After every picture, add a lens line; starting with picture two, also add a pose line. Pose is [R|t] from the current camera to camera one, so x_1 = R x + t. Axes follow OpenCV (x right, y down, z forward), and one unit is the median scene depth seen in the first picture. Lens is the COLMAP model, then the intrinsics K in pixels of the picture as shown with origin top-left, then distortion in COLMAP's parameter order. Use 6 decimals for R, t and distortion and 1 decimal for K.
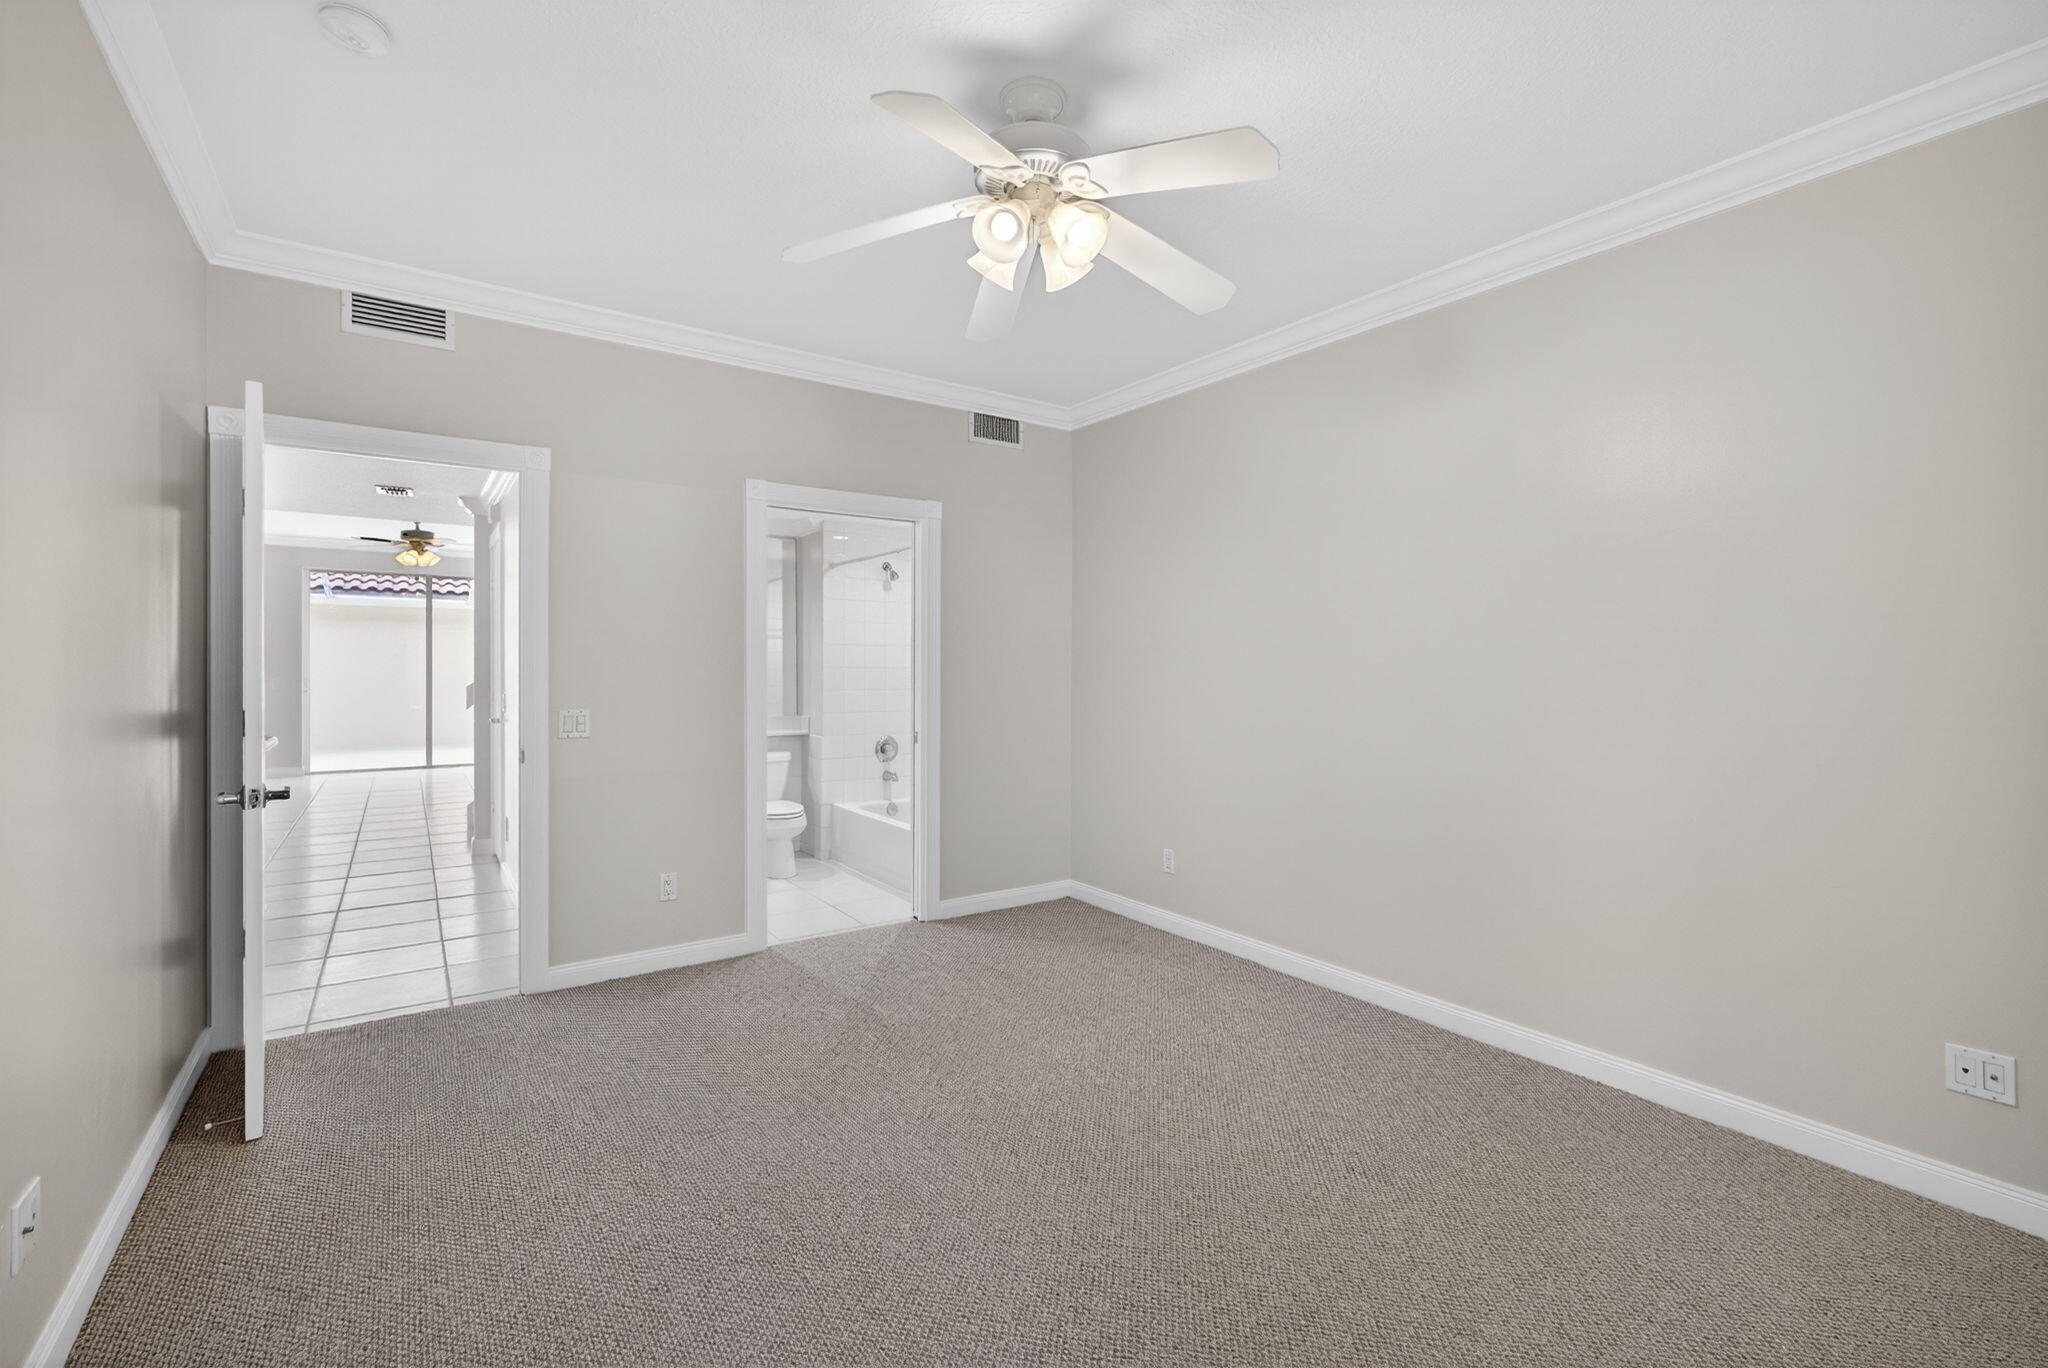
lens RADIAL K [[870.9, 0, 1021.7], [0, 870.9, 676.7], [0, 0, 1]] dist [-0.008205, 0.000065]
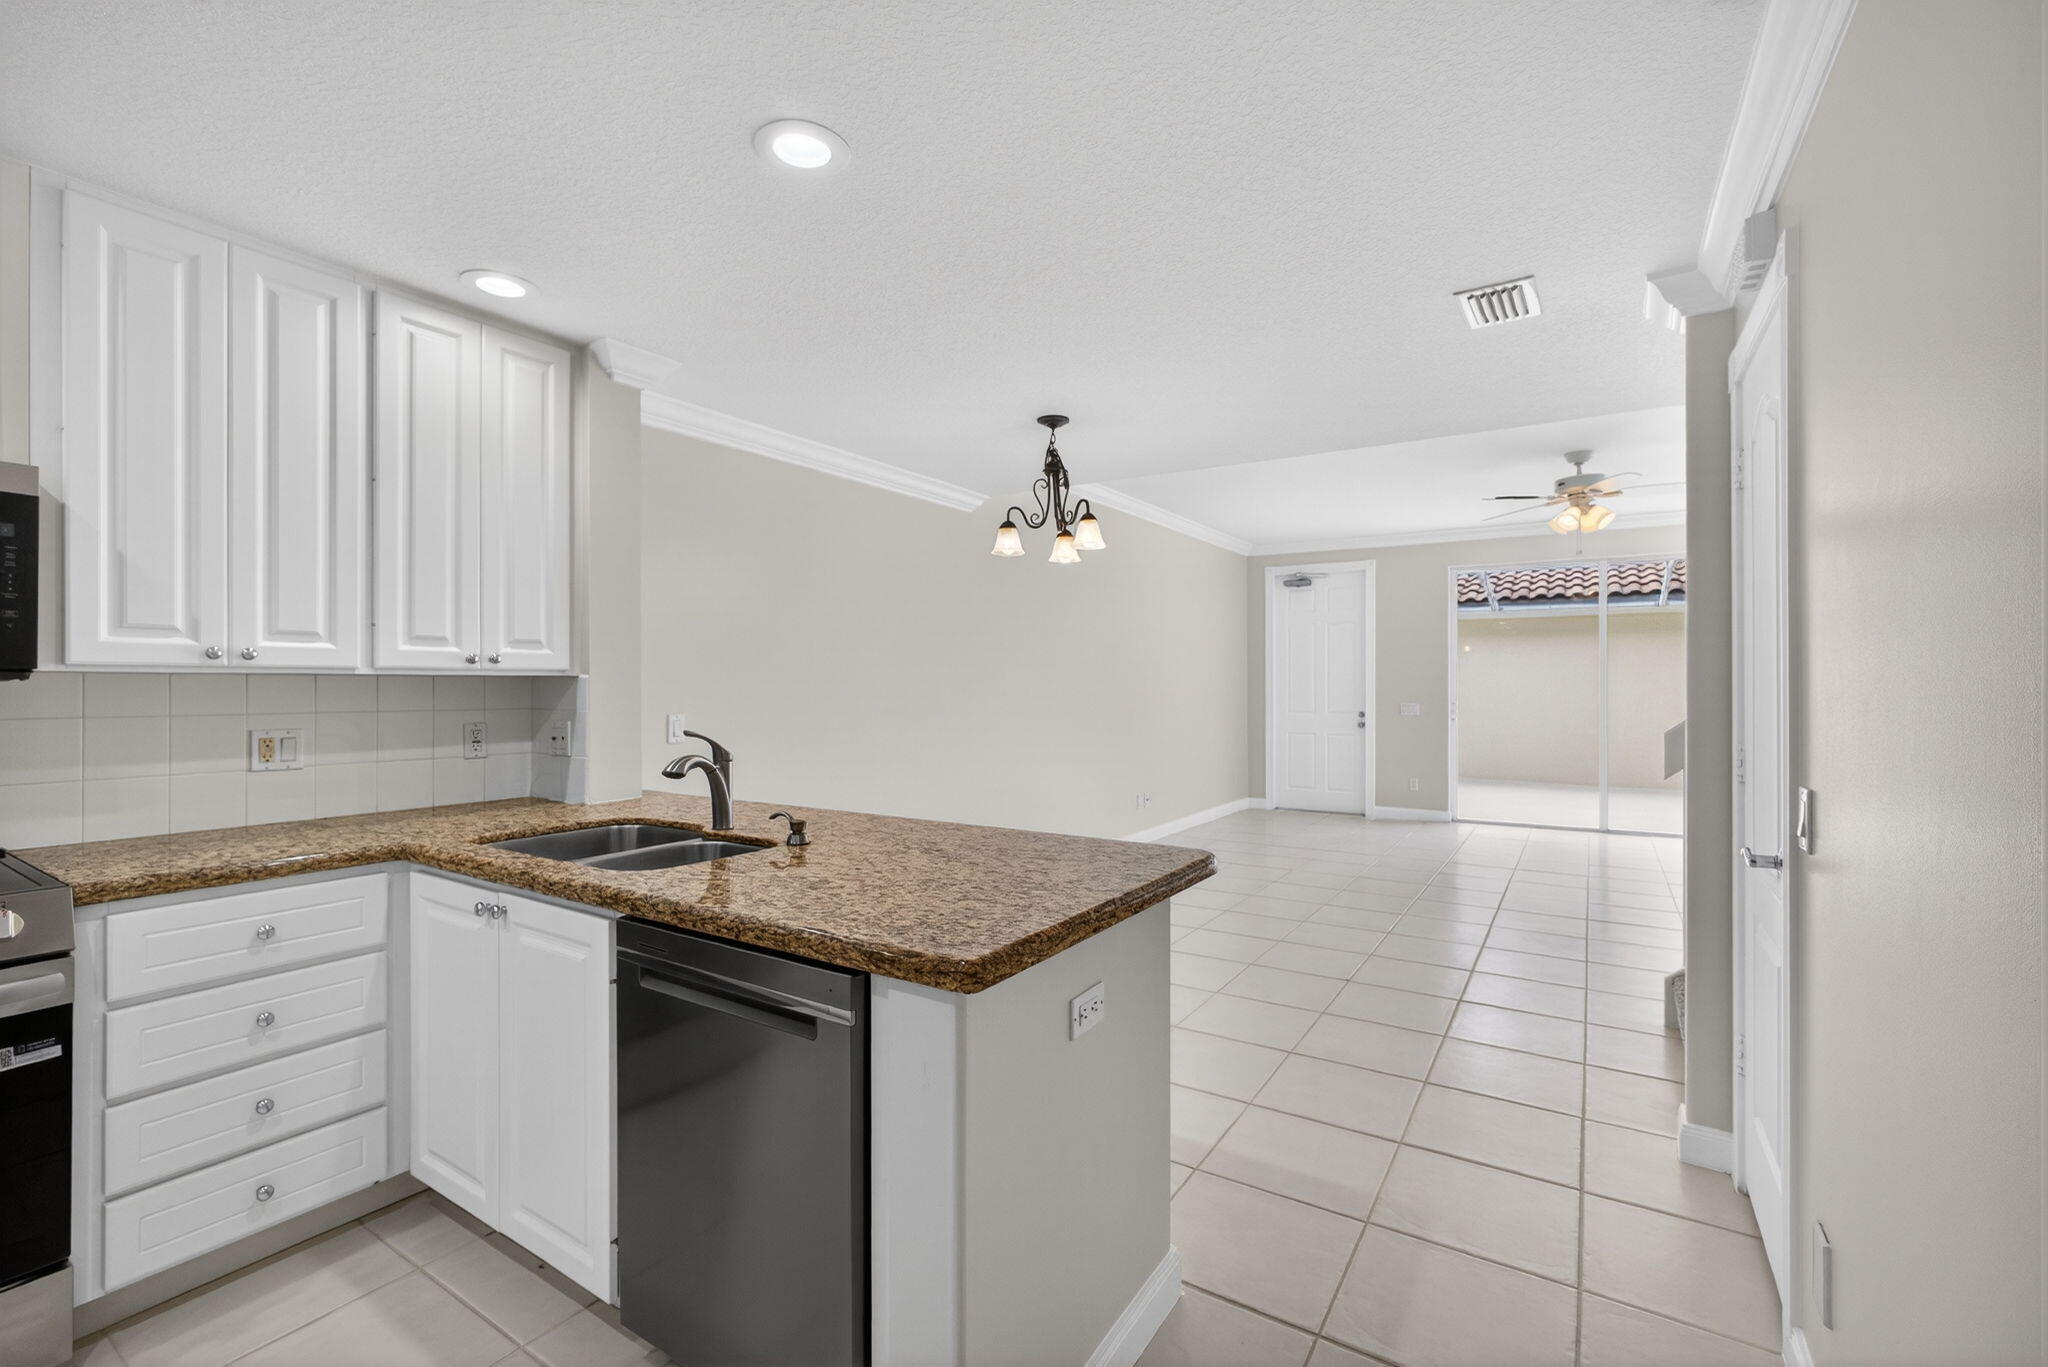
lens RADIAL K [[868.0, 0, 1028.0], [0, 868.0, 688.7], [0, 0, 1]] dist [0.000138, 0.000668]
pose [[0.367234, -0.005455, -0.930113, -0.214161], [-0.003100, 0.999970, -0.007089, -0.005253], [0.930123, 0.005487, 0.367206, 0.329760]]
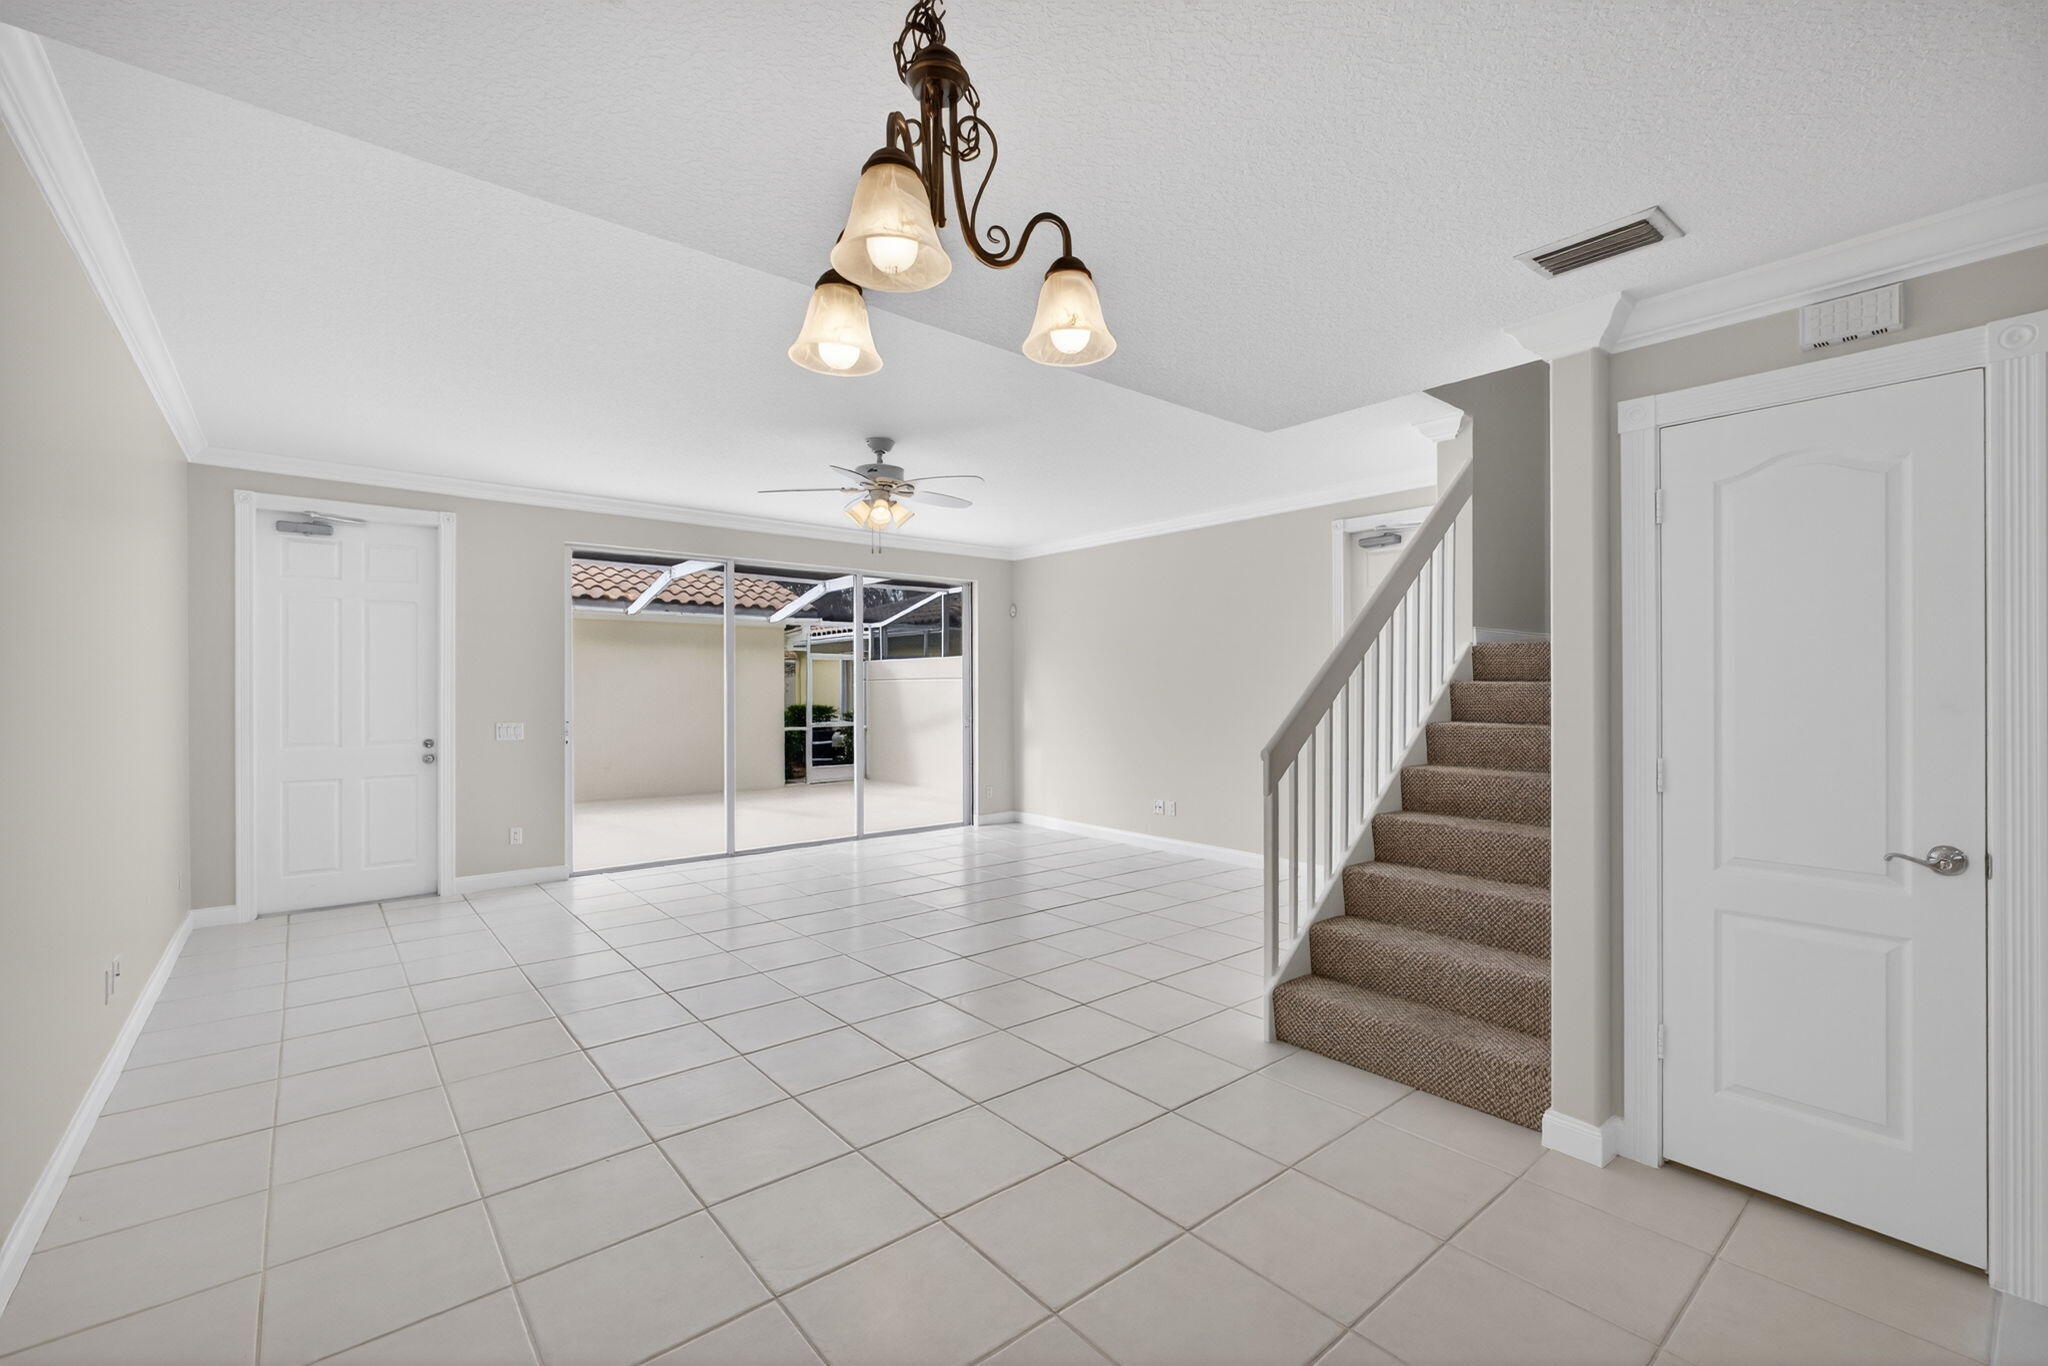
lens RADIAL K [[878.7, 0, 1025.4], [0, 878.7, 688.6], [0, 0, 1]] dist [-0.000362, 0.000323]
pose [[0.997745, -0.014403, 0.065562, -0.540986], [0.014726, 0.999882, -0.004446, -0.014335], [-0.065490, 0.005401, 0.997839, 0.351058]]
